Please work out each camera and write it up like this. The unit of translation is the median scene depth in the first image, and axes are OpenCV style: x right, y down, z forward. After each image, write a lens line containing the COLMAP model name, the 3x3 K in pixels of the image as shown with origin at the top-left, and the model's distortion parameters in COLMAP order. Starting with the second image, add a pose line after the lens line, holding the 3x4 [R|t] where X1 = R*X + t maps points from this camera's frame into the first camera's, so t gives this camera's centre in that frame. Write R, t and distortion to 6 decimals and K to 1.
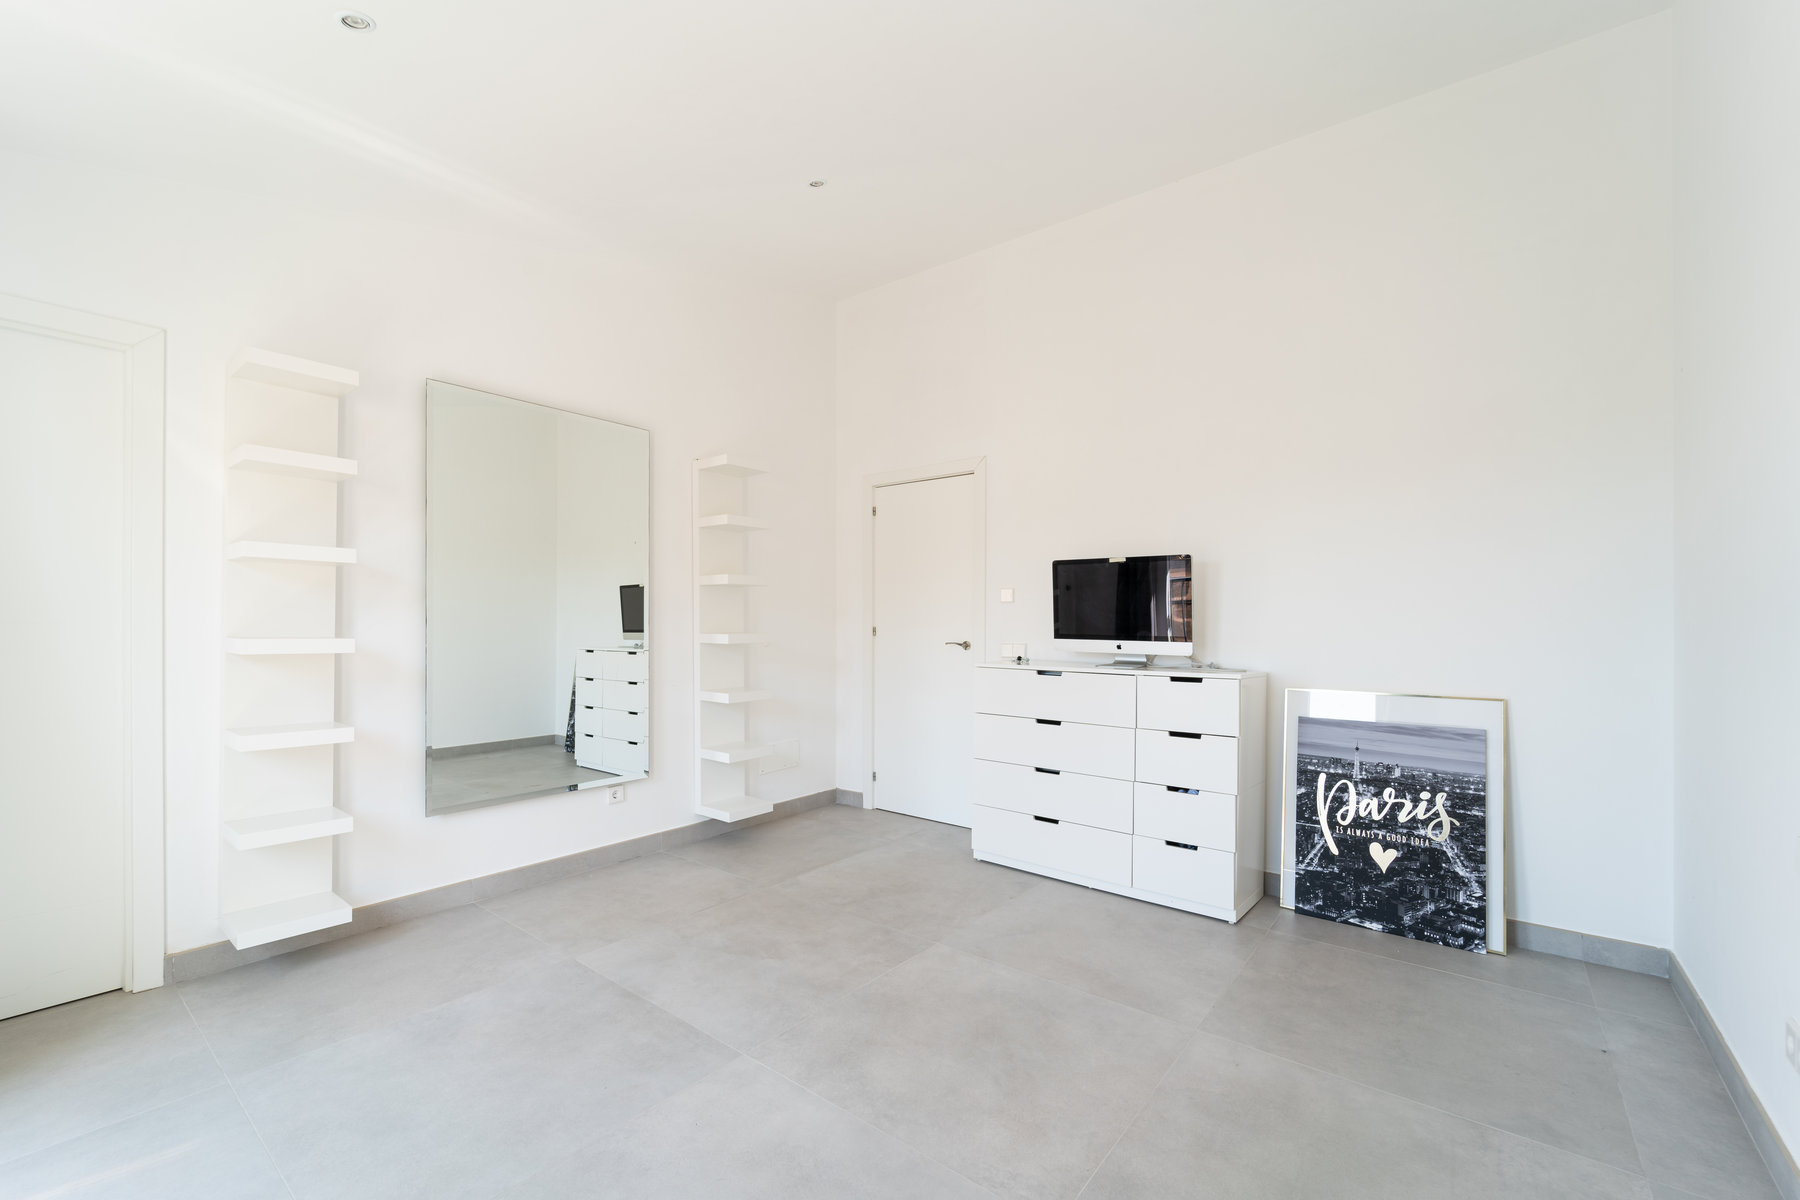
lens RADIAL K [[746.8, 0, 925.9], [0, 746.8, 637.0], [0, 0, 1]] dist [0.000092, -0.000165]
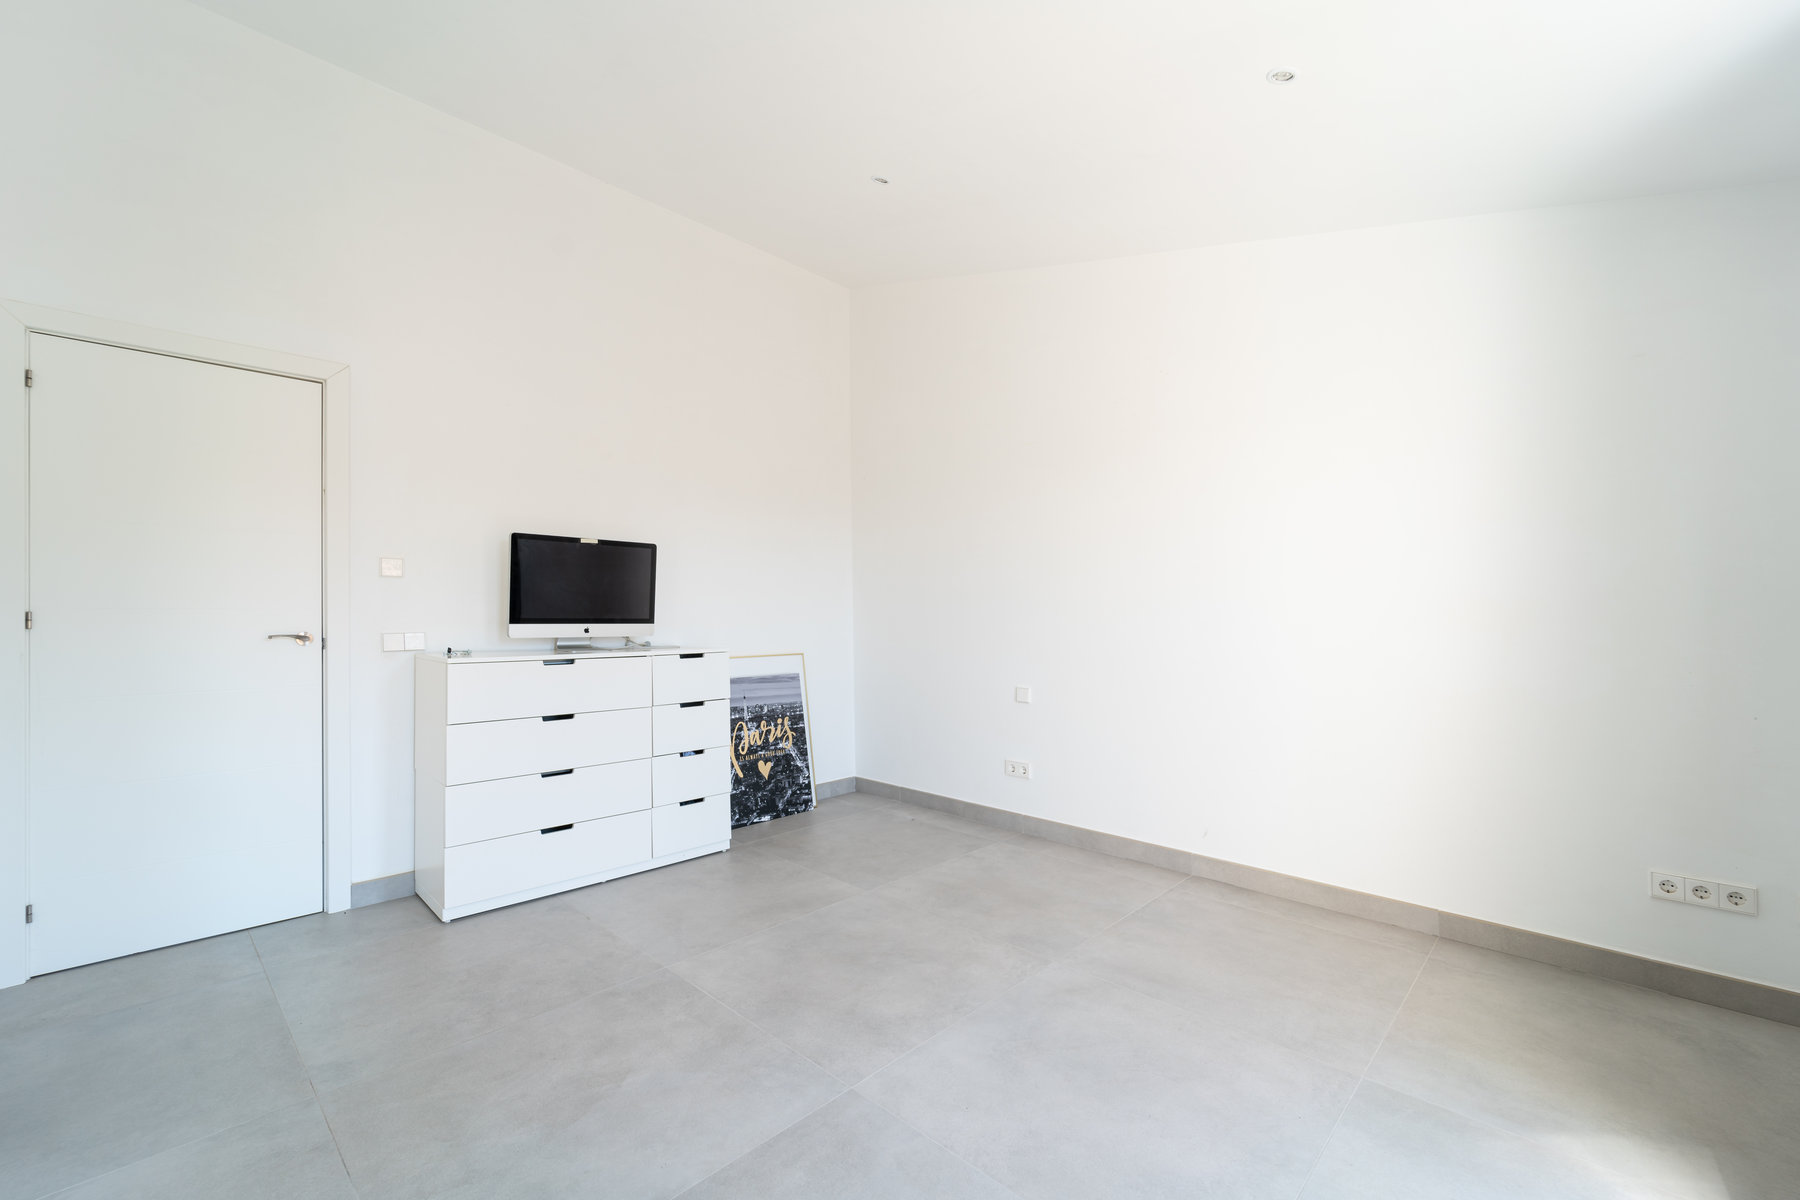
lens RADIAL K [[751.8, 0, 895.6], [0, 751.8, 614.7], [0, 0, 1]] dist [-0.001050, -0.000286]
pose [[0.100455, -0.010758, 0.994883, -0.793170], [0.013602, 0.999863, 0.009439, -0.013015], [-0.994849, 0.012584, 0.100588, 0.595031]]
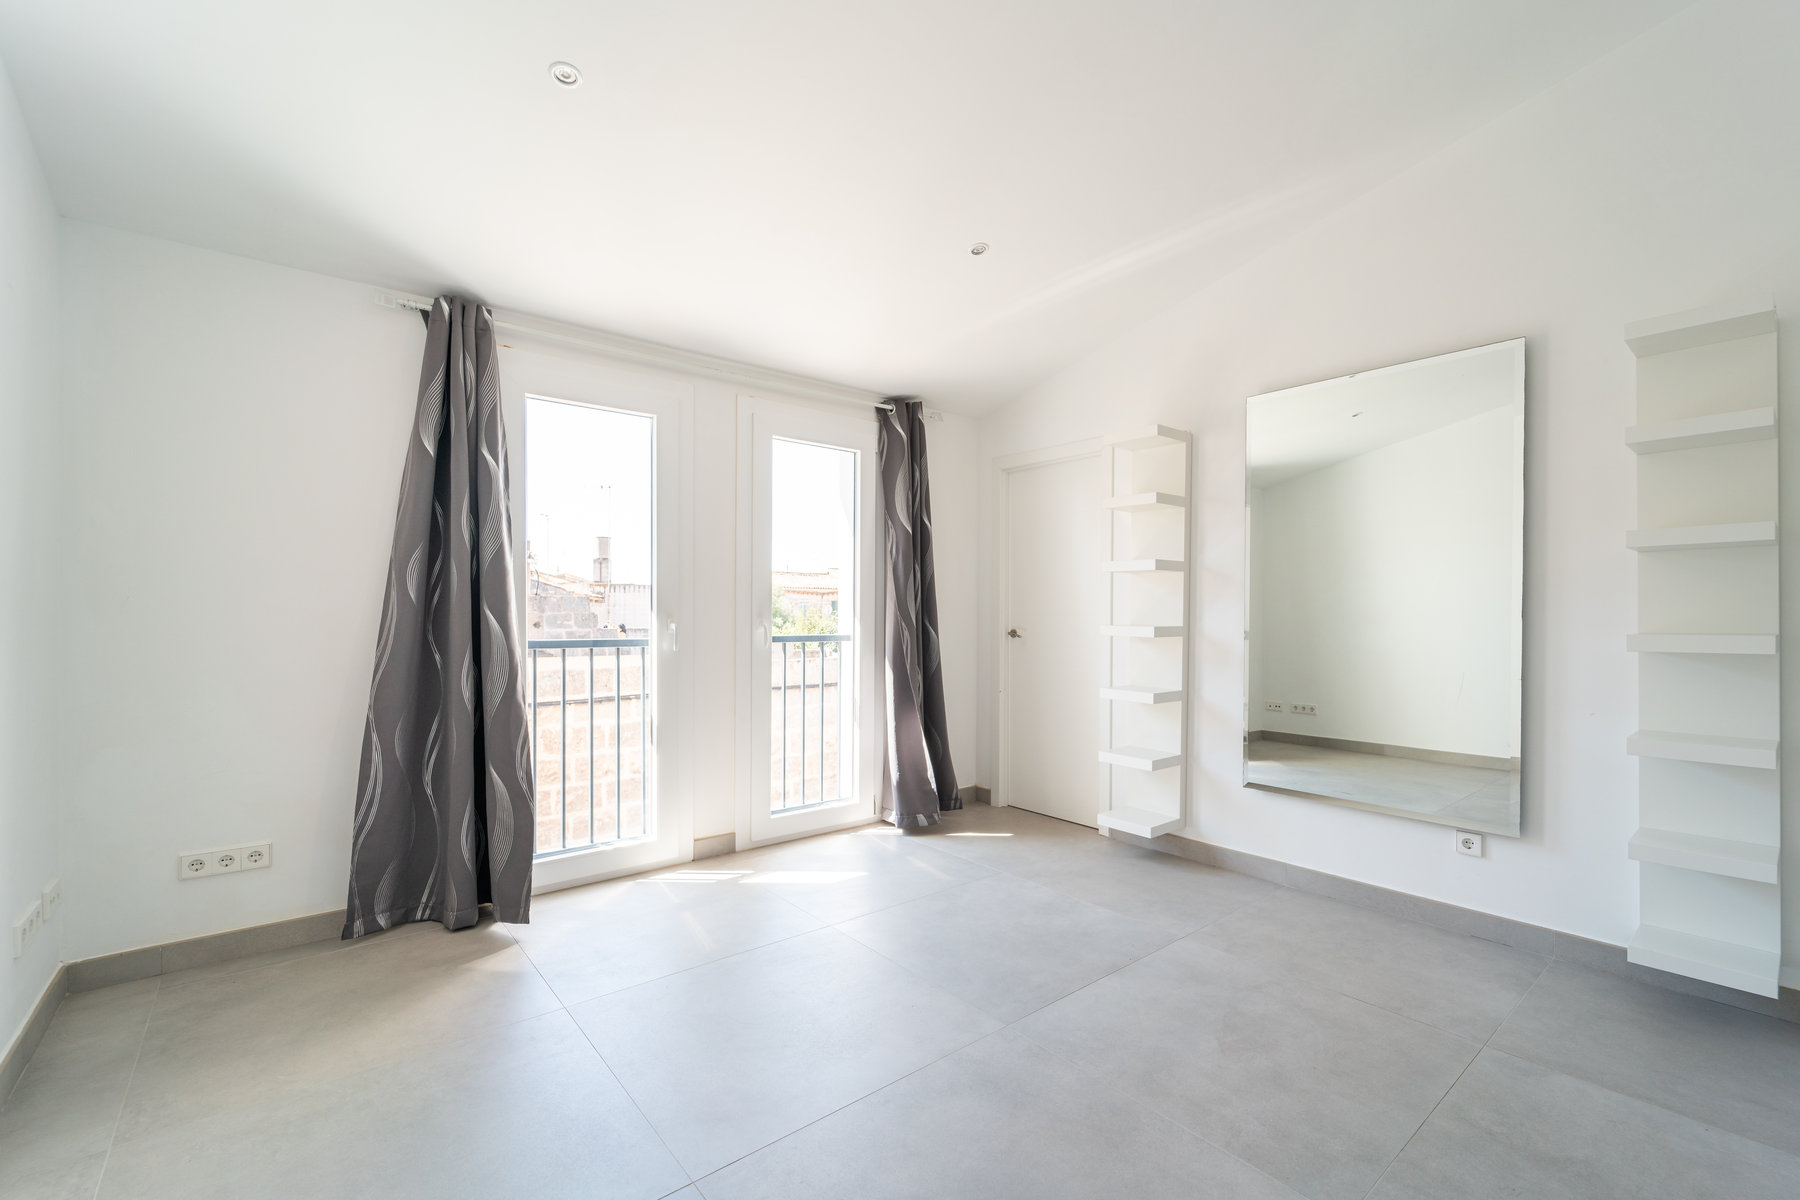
lens RADIAL K [[751.8, 0, 895.6], [0, 751.8, 614.7], [0, 0, 1]] dist [-0.001050, -0.000286]
pose [[-0.229984, -0.002192, -0.973192, 0.569368], [-0.024108, 0.999703, 0.003445, -0.010907], [0.972896, 0.024254, -0.229969, 0.752916]]
